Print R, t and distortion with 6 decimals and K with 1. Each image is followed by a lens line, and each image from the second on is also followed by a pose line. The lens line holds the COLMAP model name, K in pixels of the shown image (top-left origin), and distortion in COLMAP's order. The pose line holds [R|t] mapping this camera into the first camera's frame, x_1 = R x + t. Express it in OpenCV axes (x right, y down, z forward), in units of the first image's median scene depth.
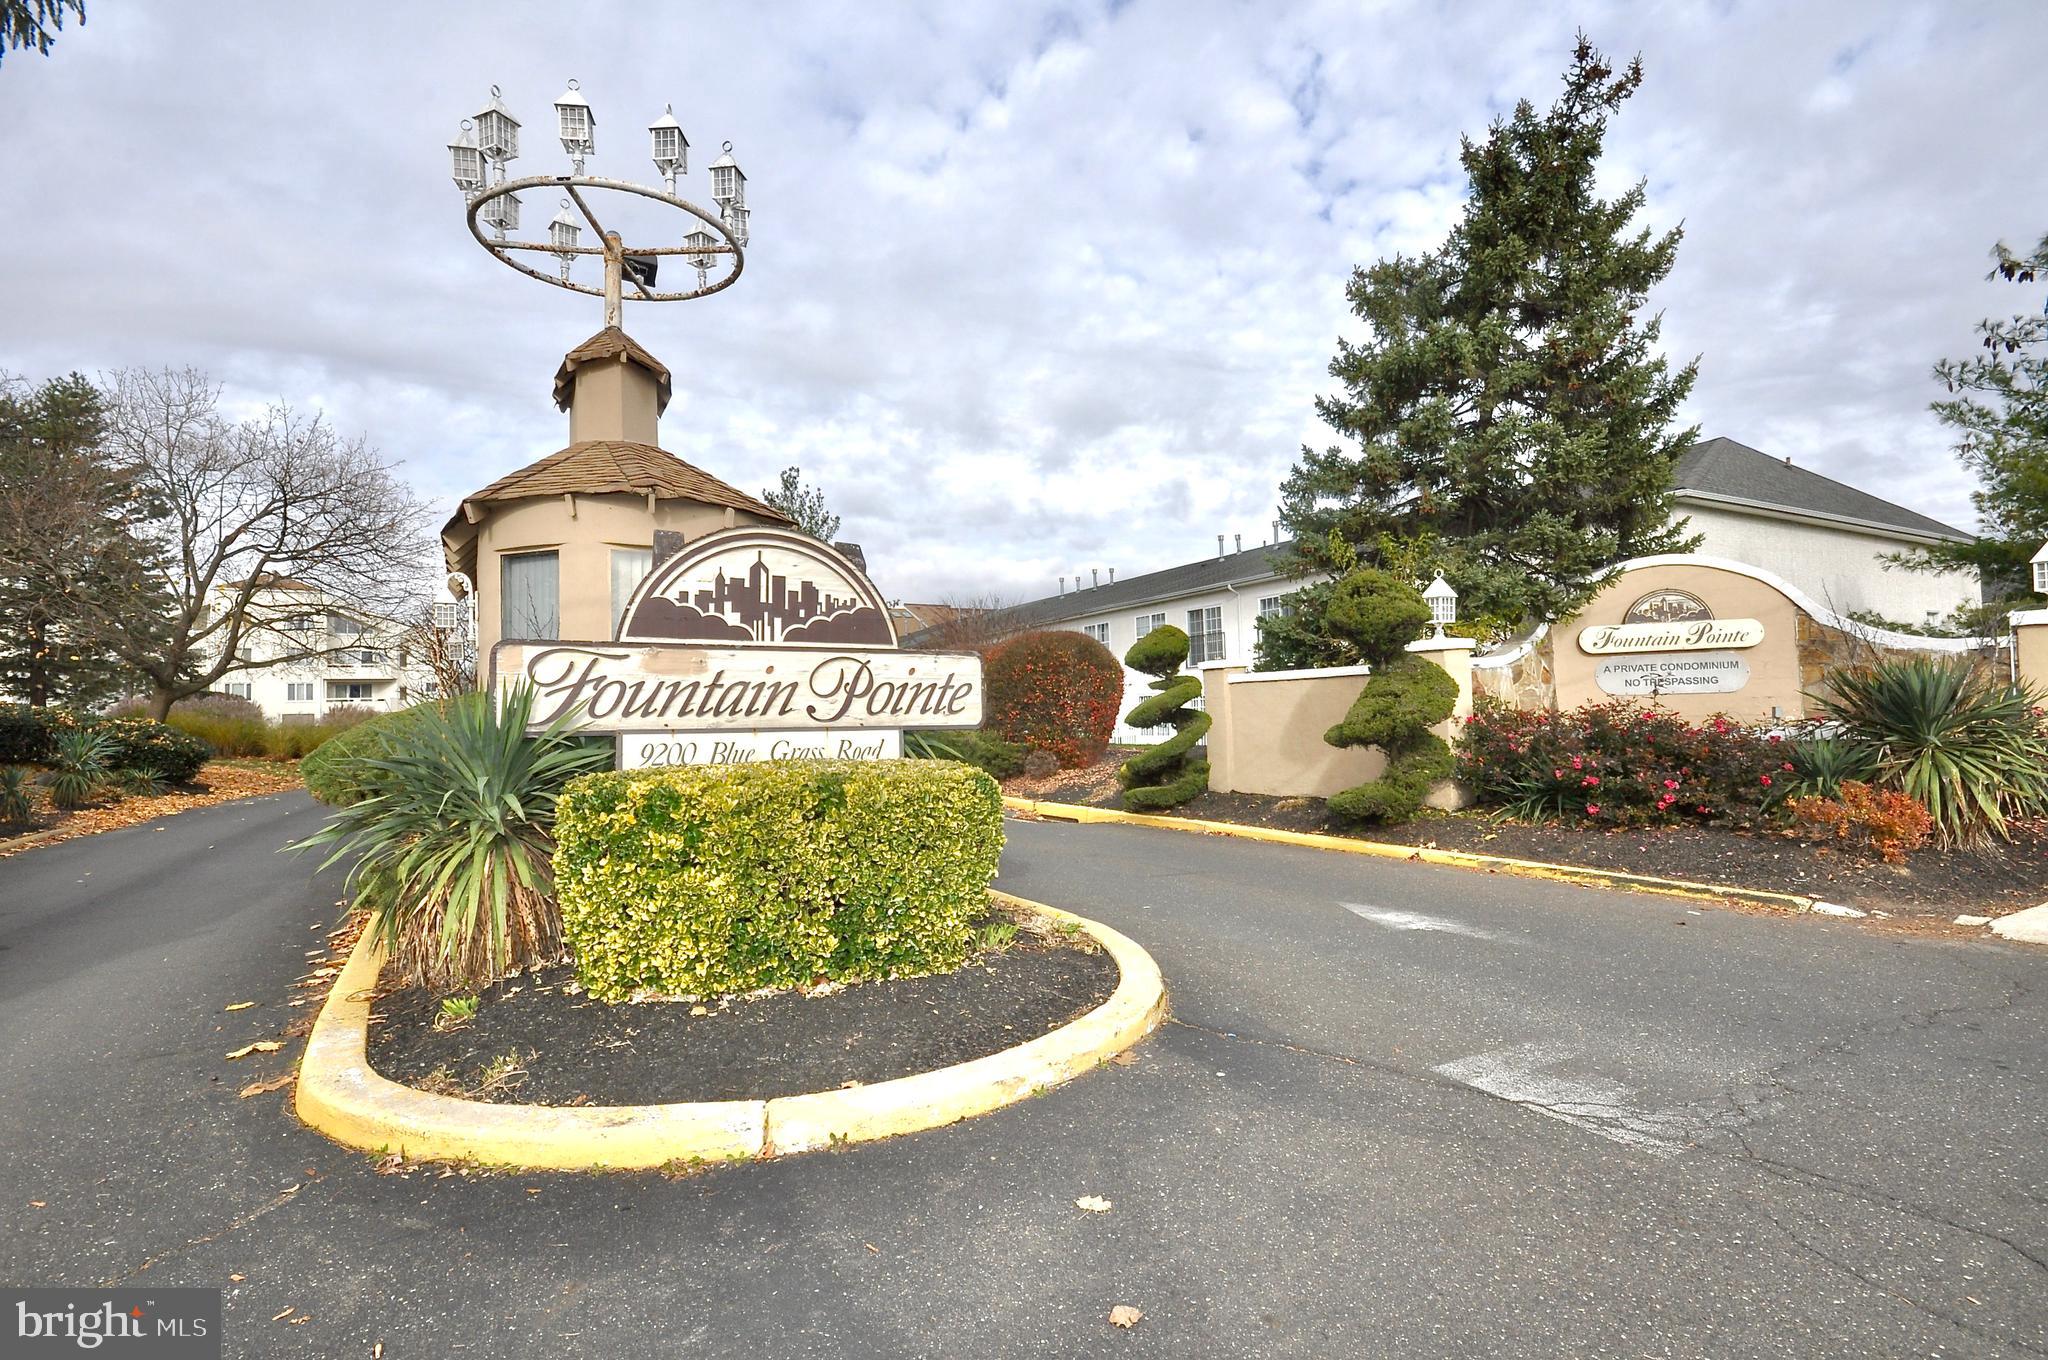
lens RADIAL K [[974.7, 0, 1014.6], [0, 974.7, 674.8], [0, 0, 1]] dist [0.008079, -0.011042]
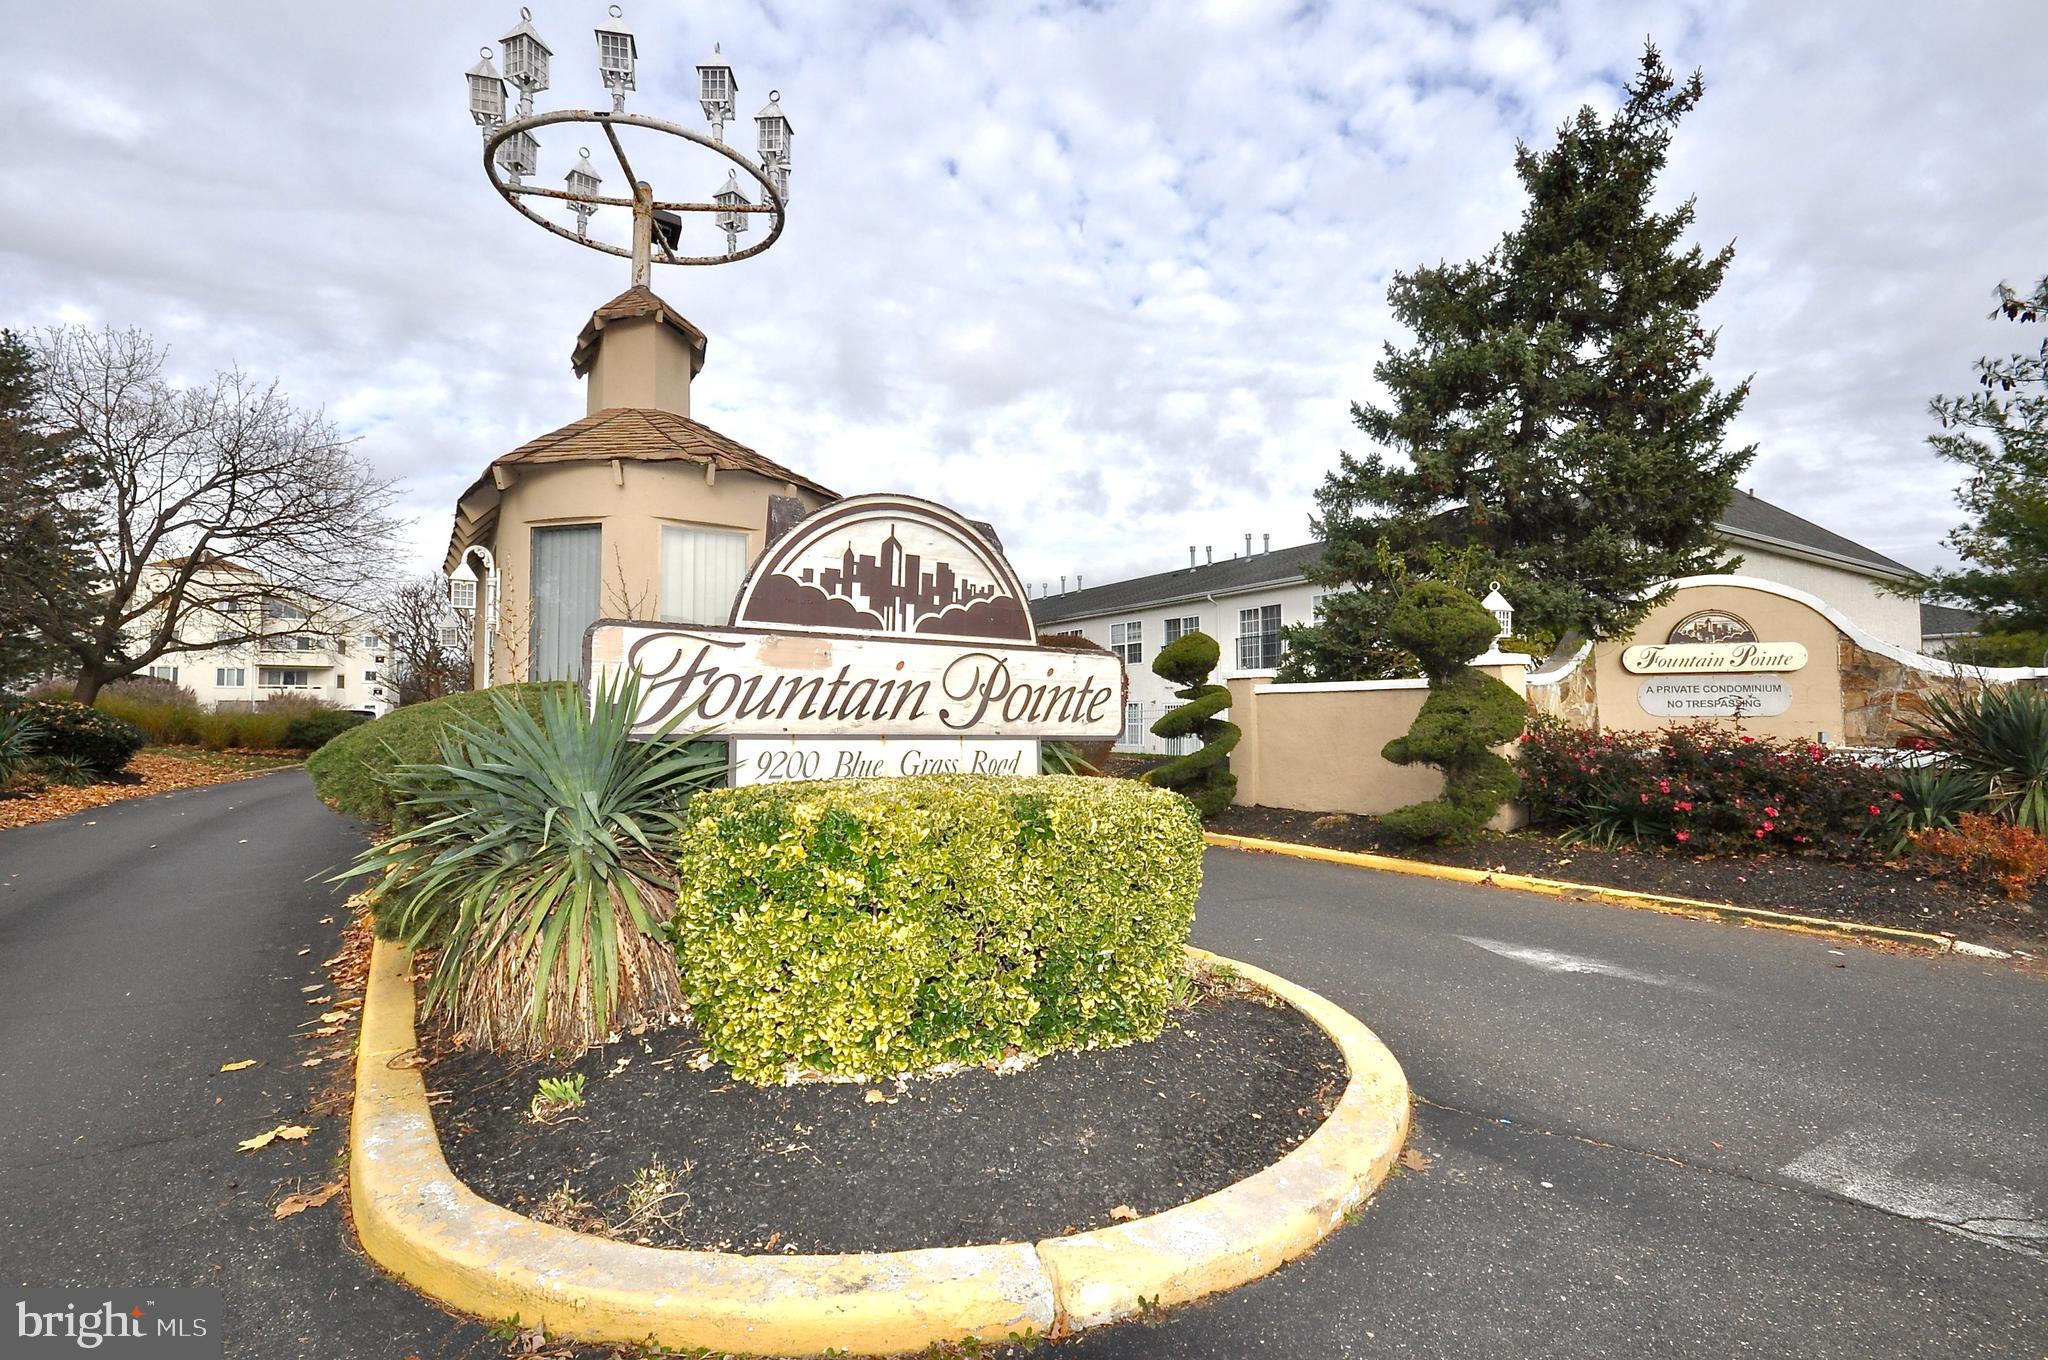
lens RADIAL K [[974.7, 0, 1039.1], [0, 974.7, 676.9], [0, 0, 1]] dist [0.008079, -0.011042]
pose [[0.998014, 0.026828, 0.056993, -0.089646], [-0.026661, 0.999638, -0.003685, 0.002145], [-0.057071, 0.002158, 0.998368, 0.075152]]
